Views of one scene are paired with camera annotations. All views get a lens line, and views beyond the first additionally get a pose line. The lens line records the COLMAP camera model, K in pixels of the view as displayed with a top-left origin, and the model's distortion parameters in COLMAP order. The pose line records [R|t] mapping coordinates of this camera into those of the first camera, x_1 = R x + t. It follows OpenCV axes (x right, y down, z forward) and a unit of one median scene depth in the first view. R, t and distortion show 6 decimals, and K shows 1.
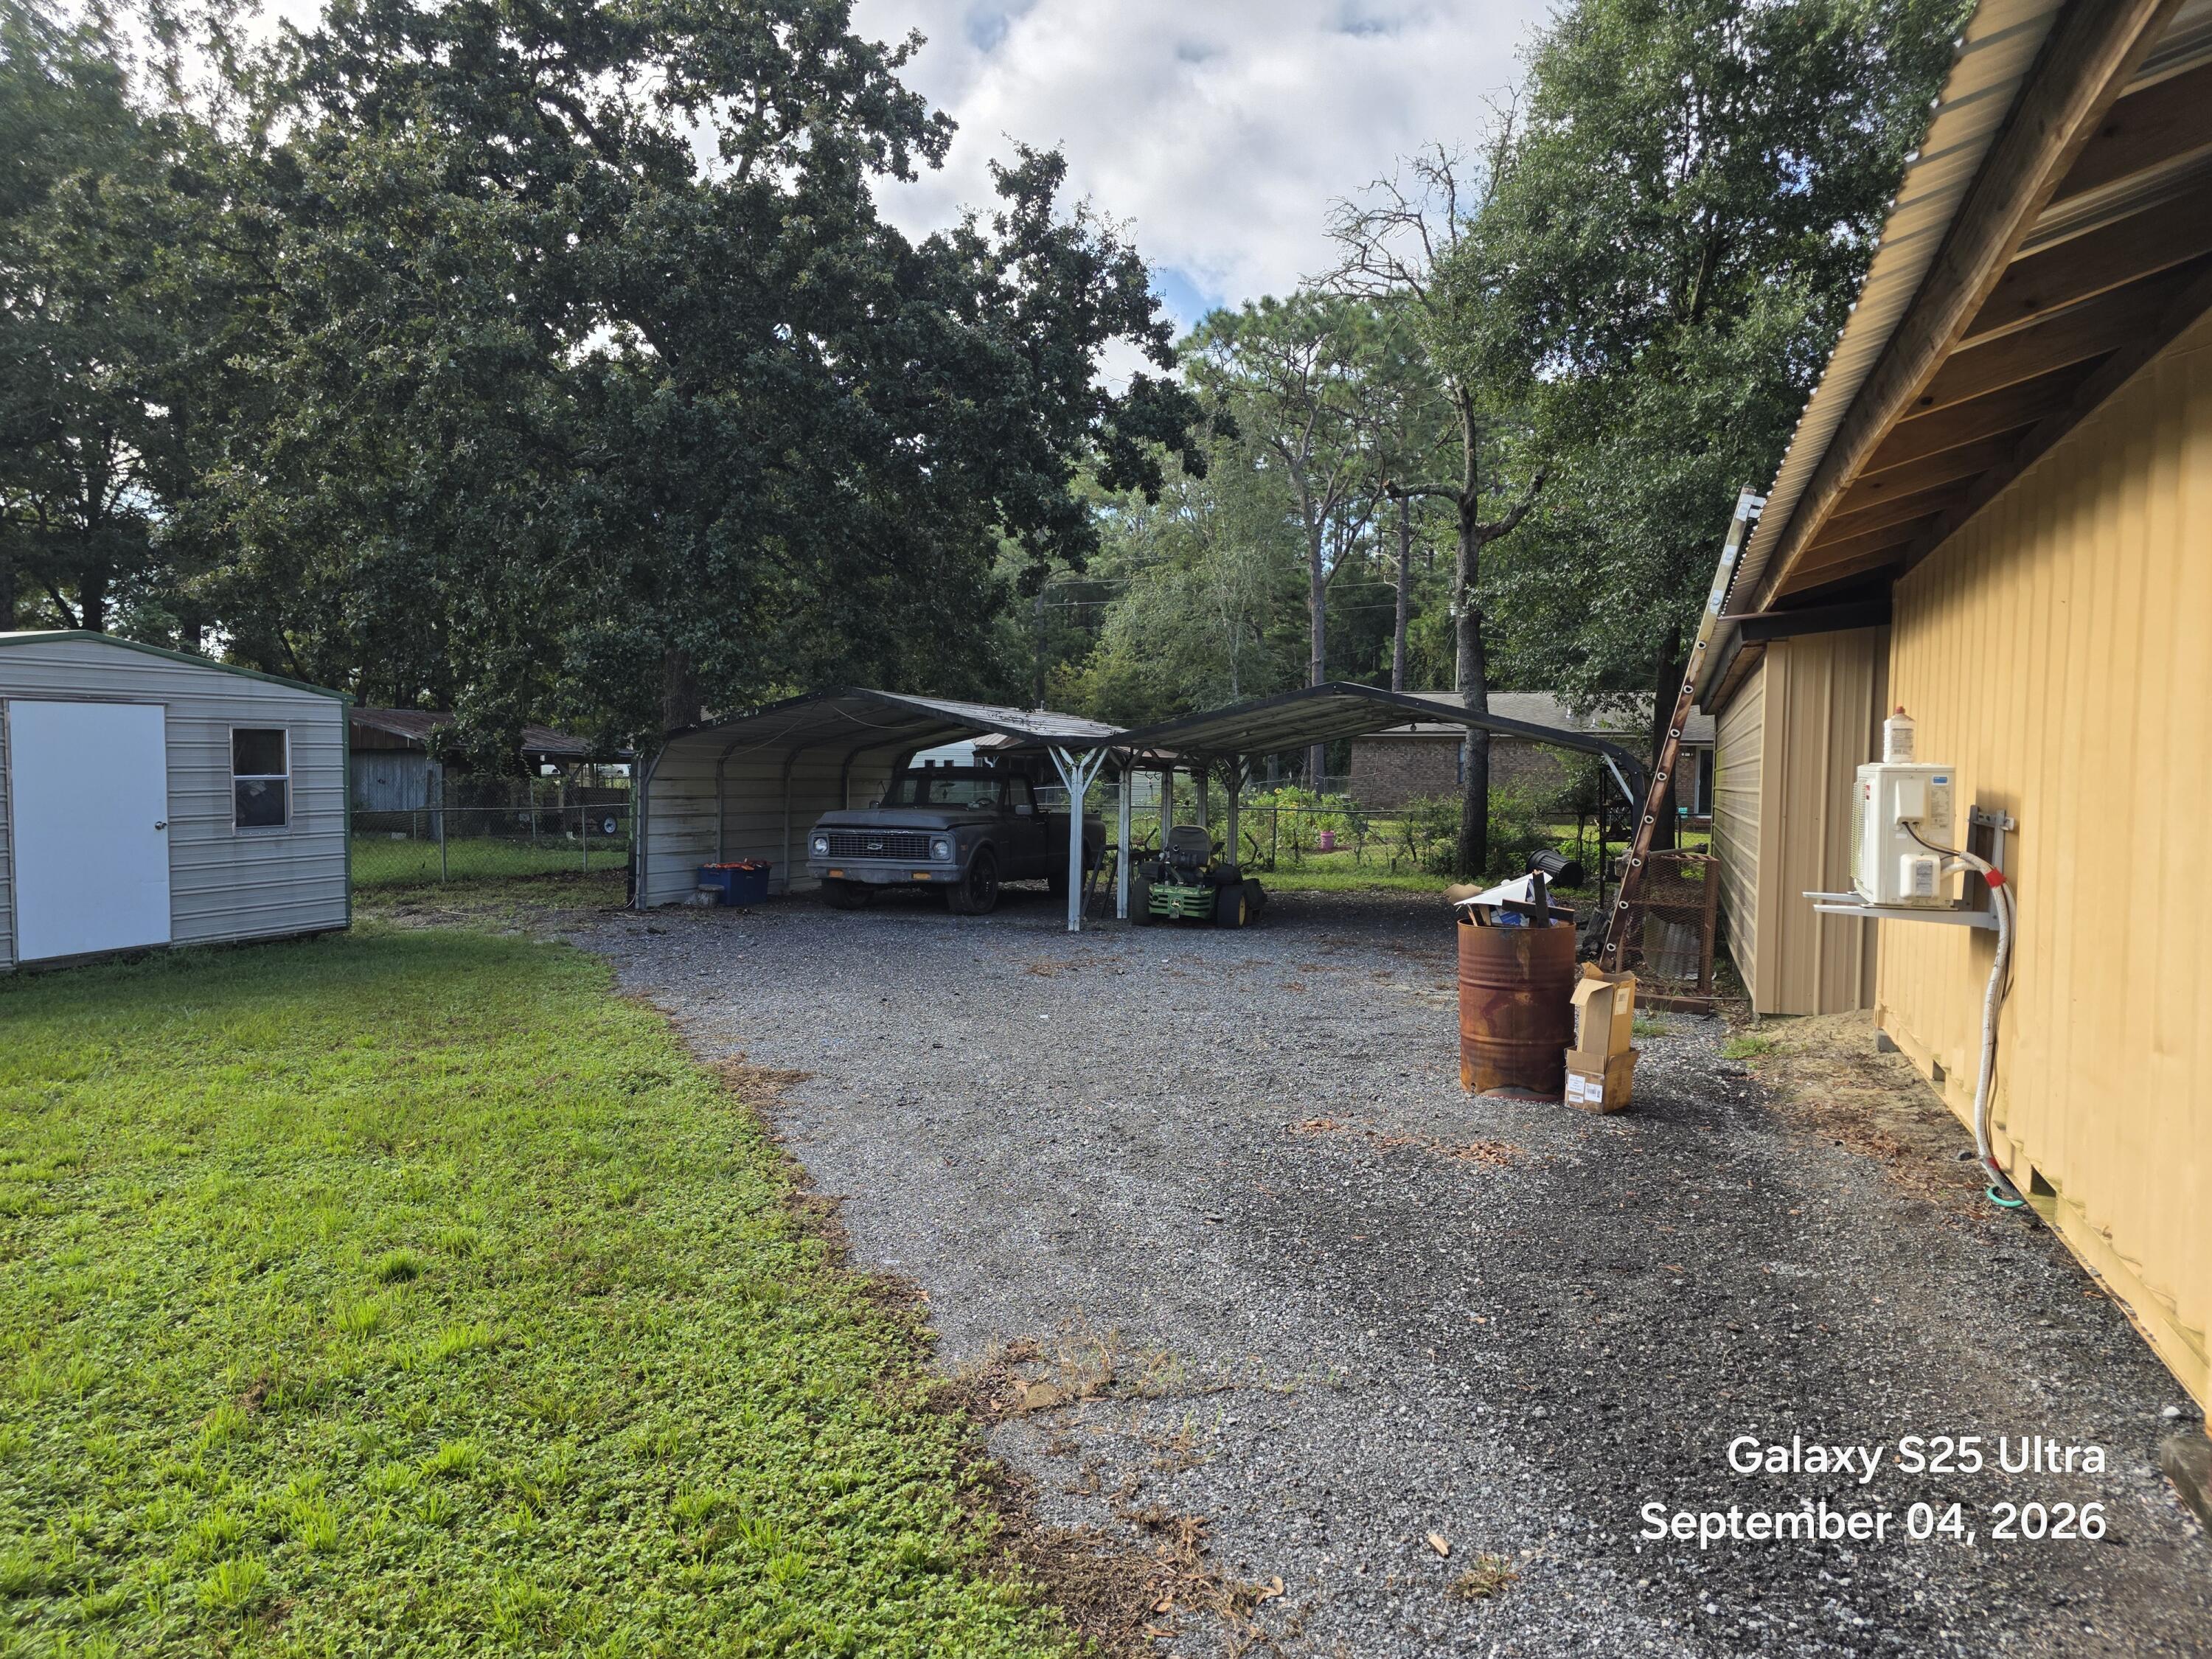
lens RADIAL K [[1492.5, 0, 1117.7], [0, 1492.5, 819.5], [0, 0, 1]] dist [0.036051, -0.022345]
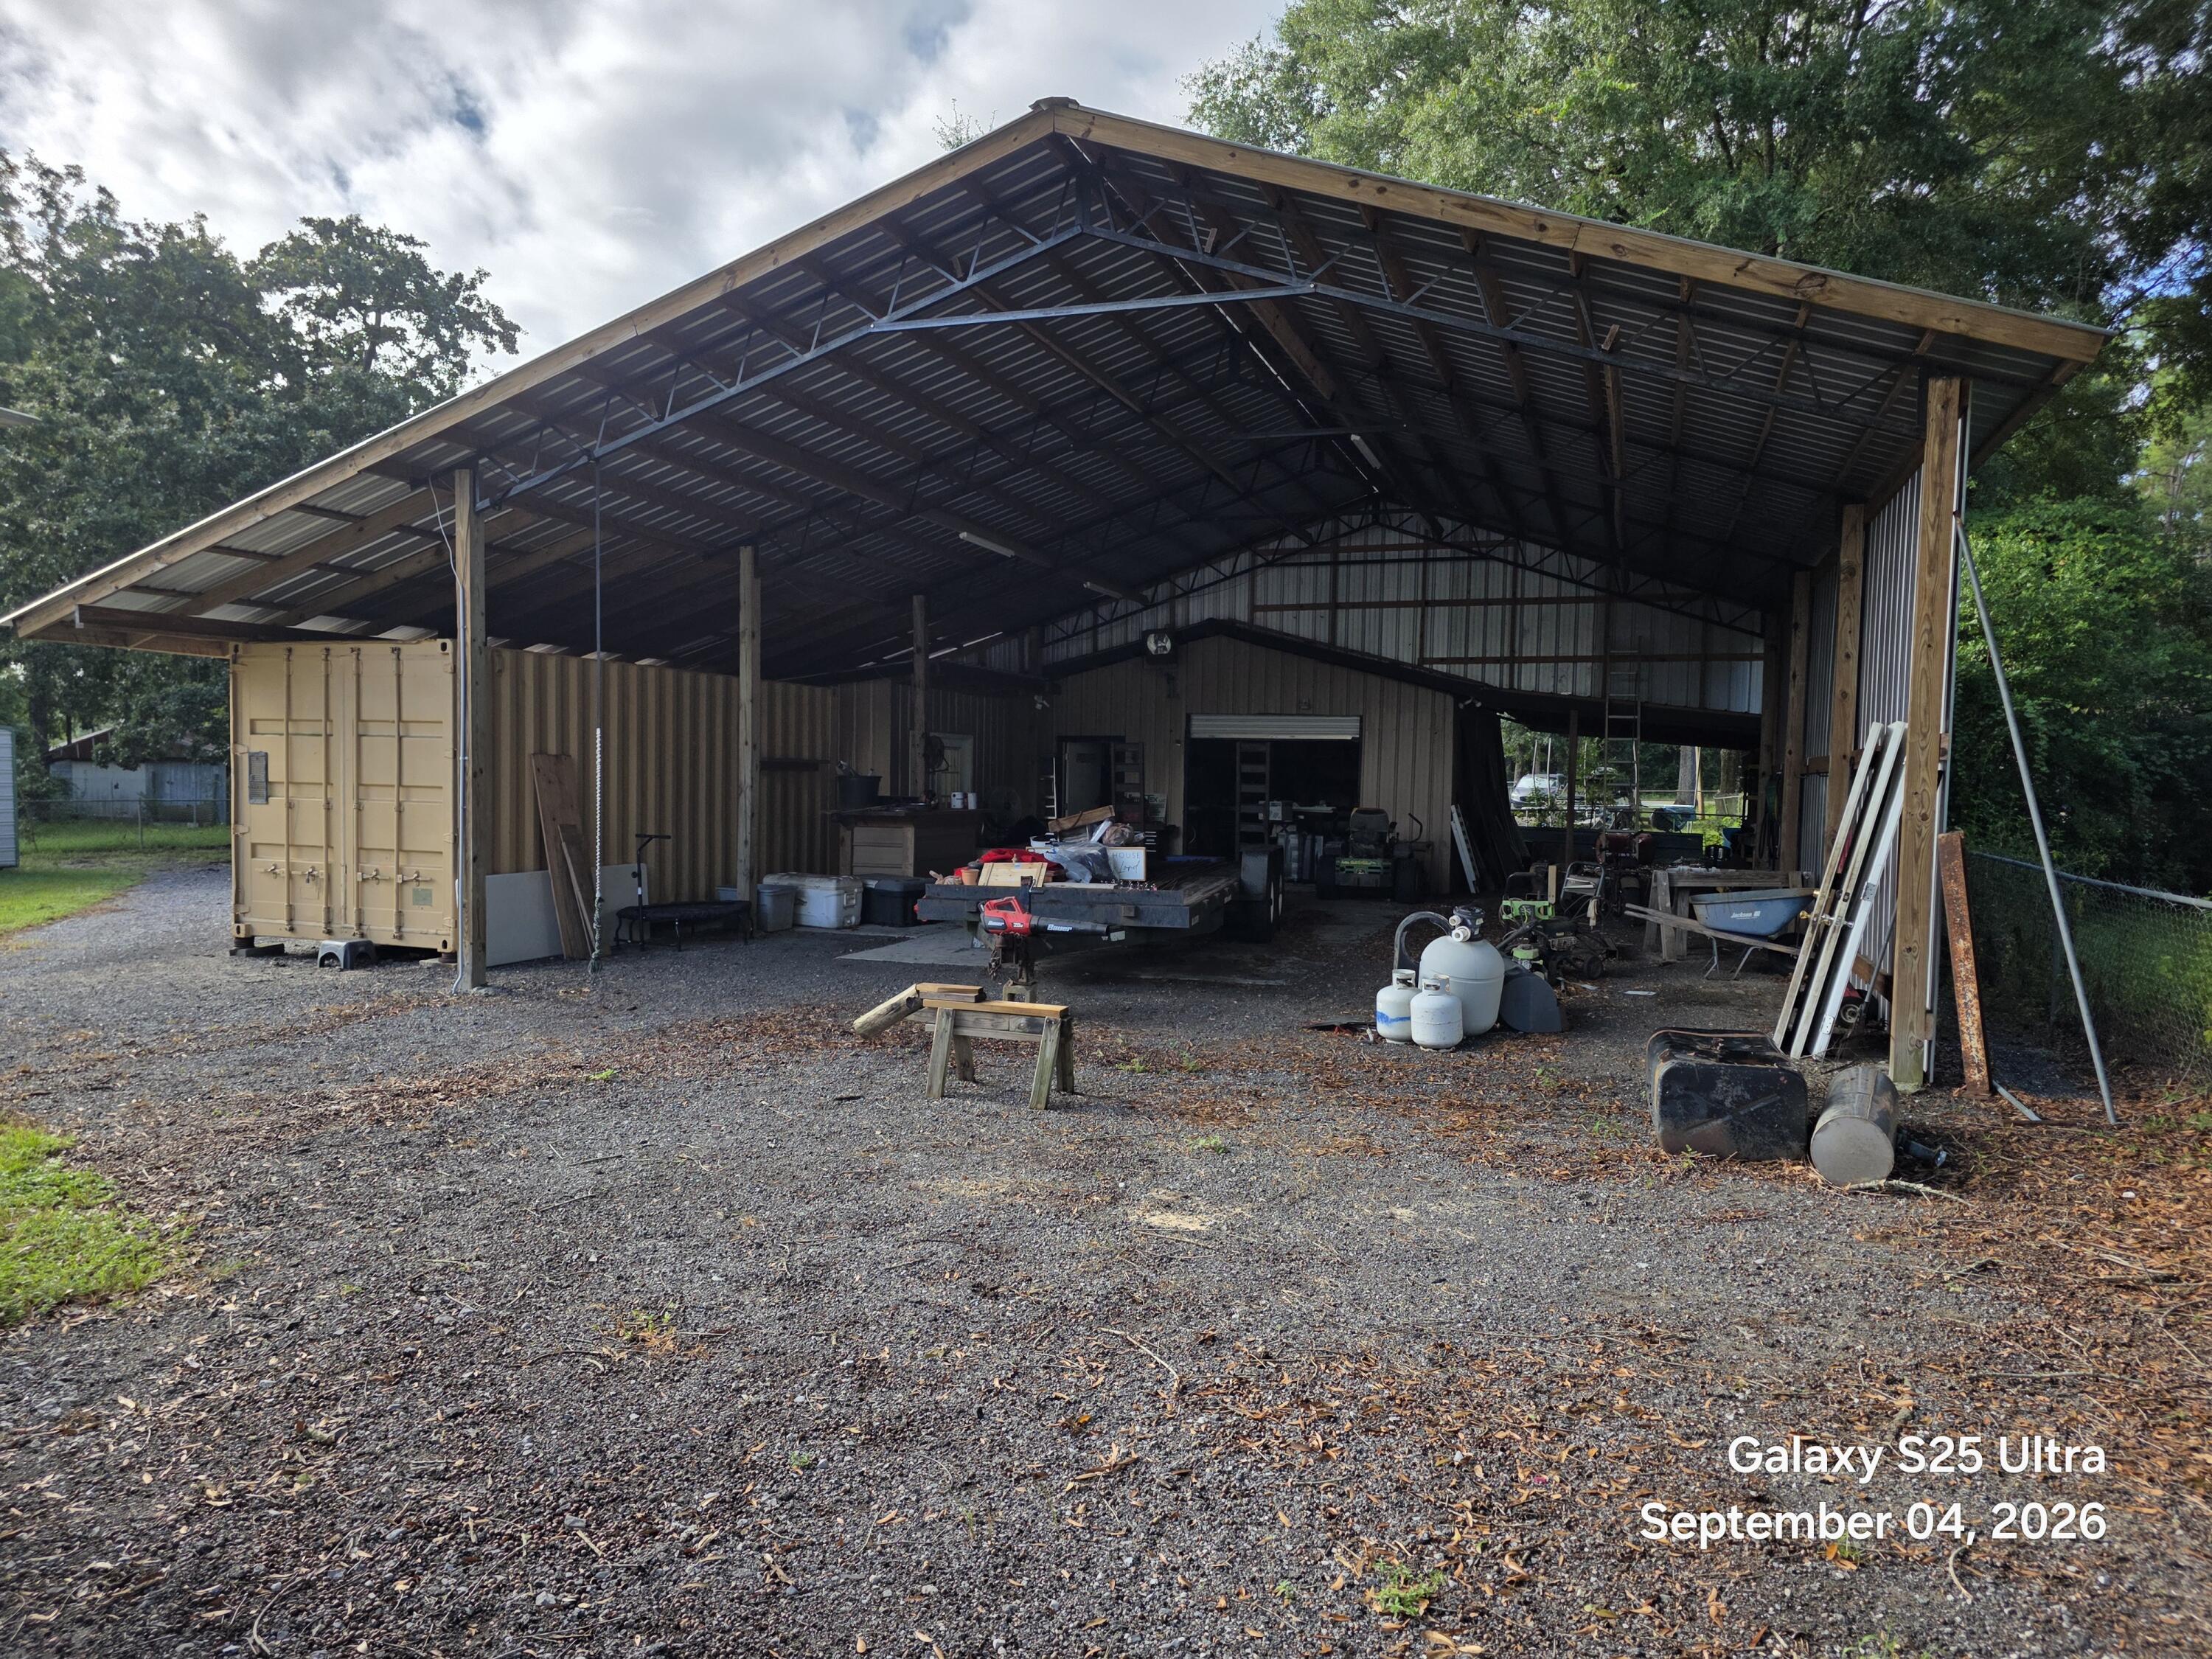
lens RADIAL K [[1492.5, 0, 1111.2], [0, 1492.5, 835.6], [0, 0, 1]] dist [0.036051, -0.022345]
pose [[0.999891, 0.002269, 0.014617, 0.497413], [-0.002322, 0.999991, 0.003630, 0.020307], [-0.014608, -0.003663, 0.999887, -0.511882]]
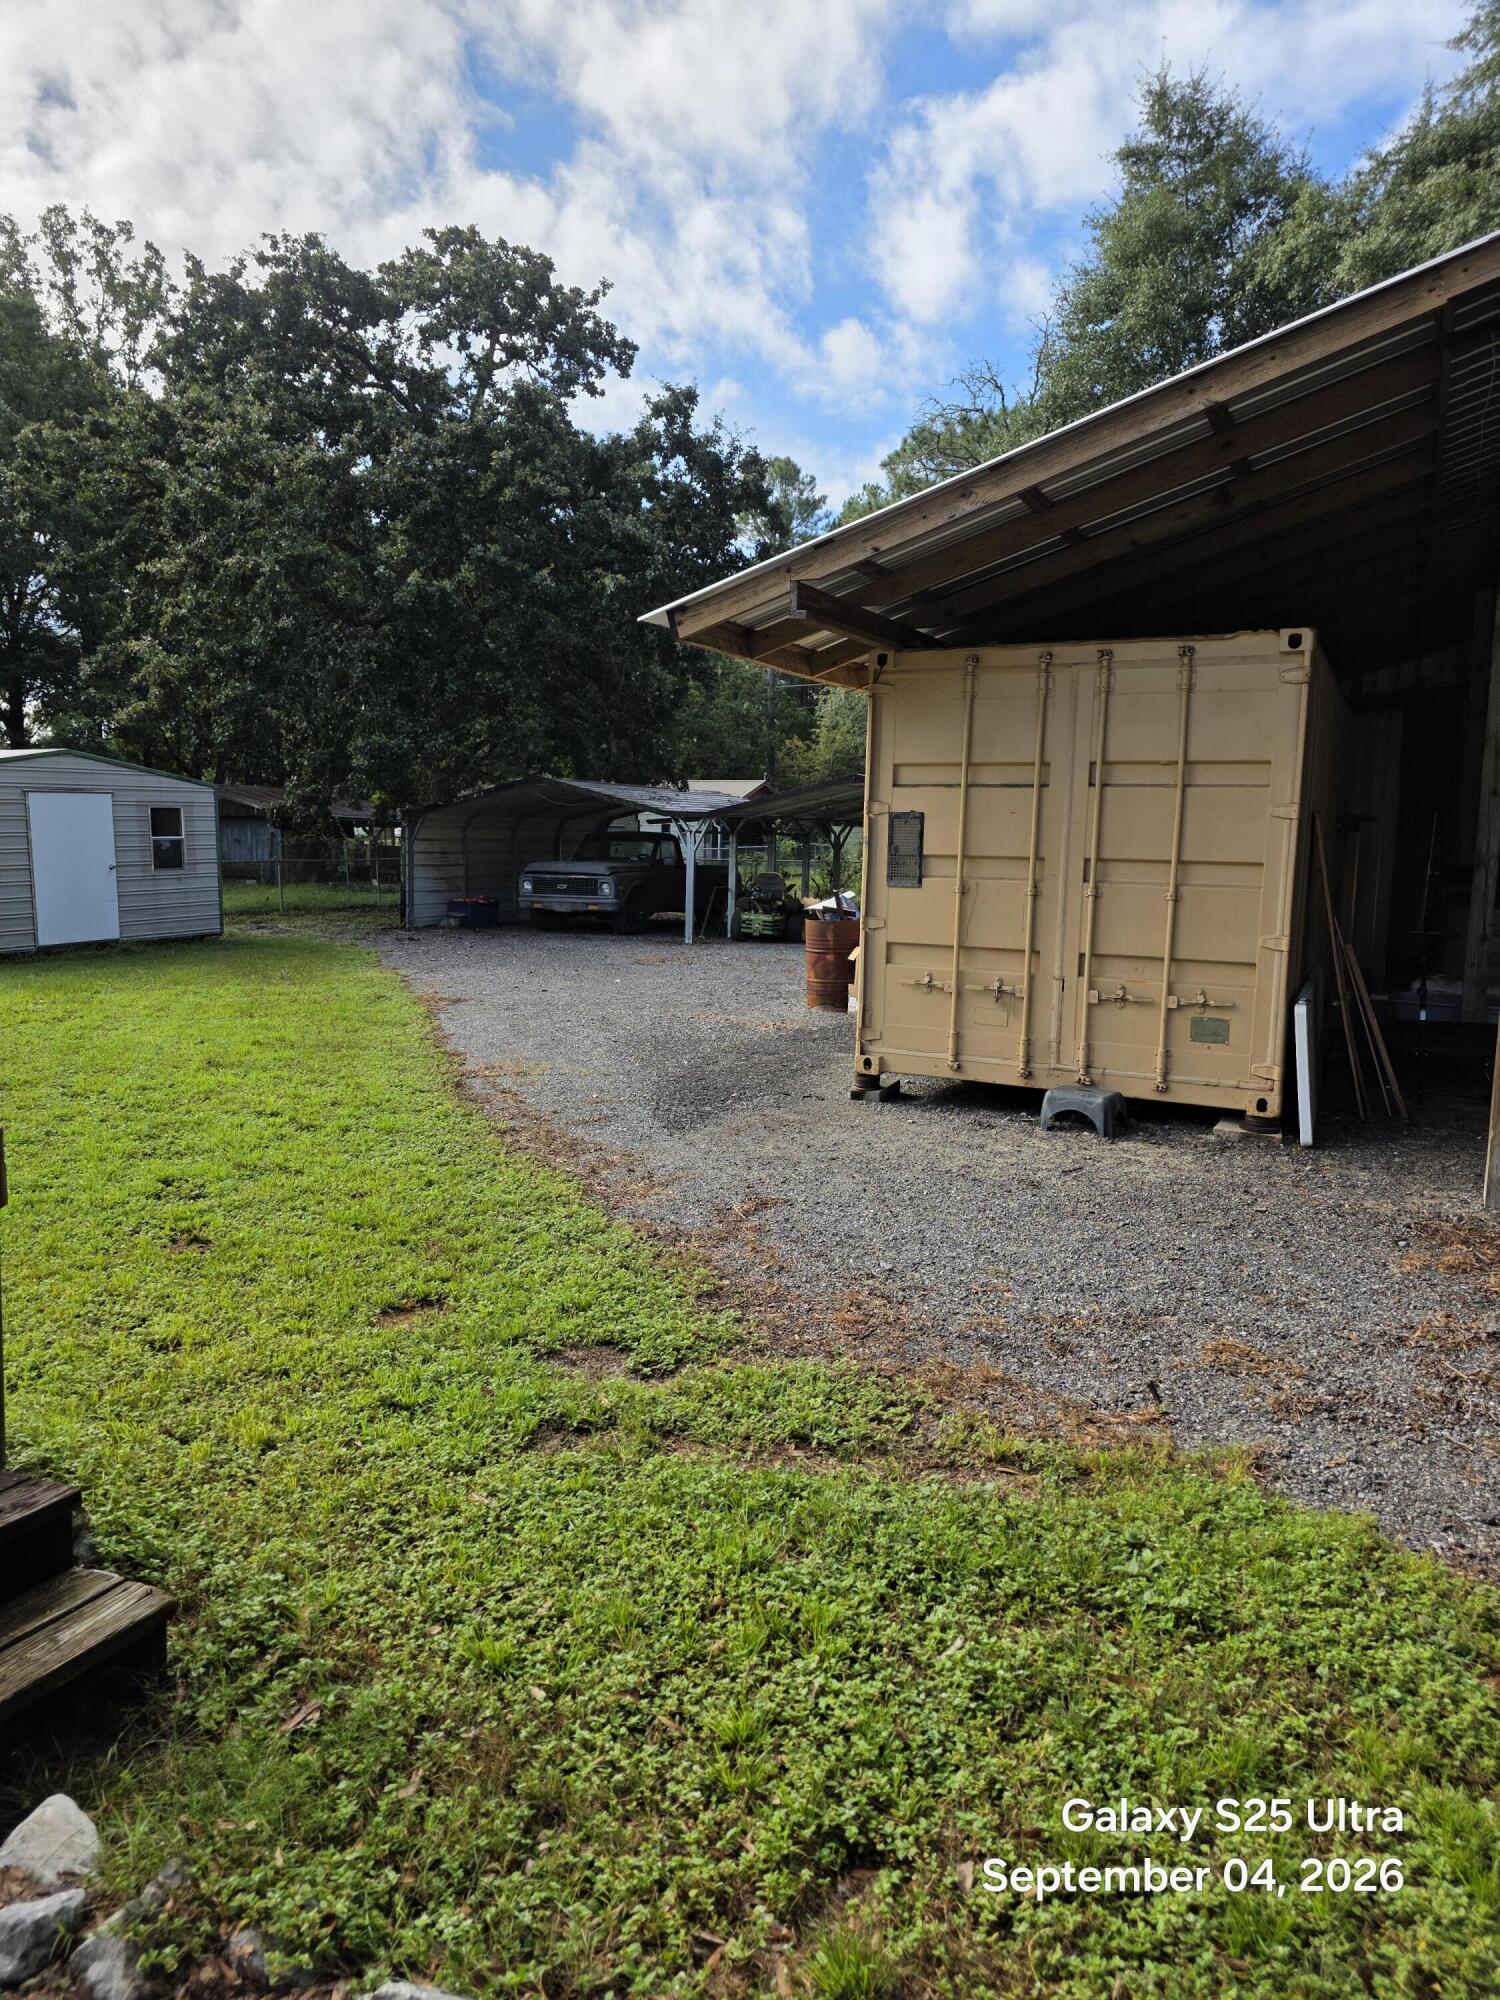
lens RADIAL K [[1349.5, 0, 743.9], [0, 1349.5, 980.8], [0, 0, 1]] dist [0.036051, -0.022345]
pose [[0.995180, 0.011029, -0.097442, 0.125023], [-0.003489, 0.997008, 0.077217, 0.006627], [0.098002, -0.076505, 0.992241, -0.262055]]
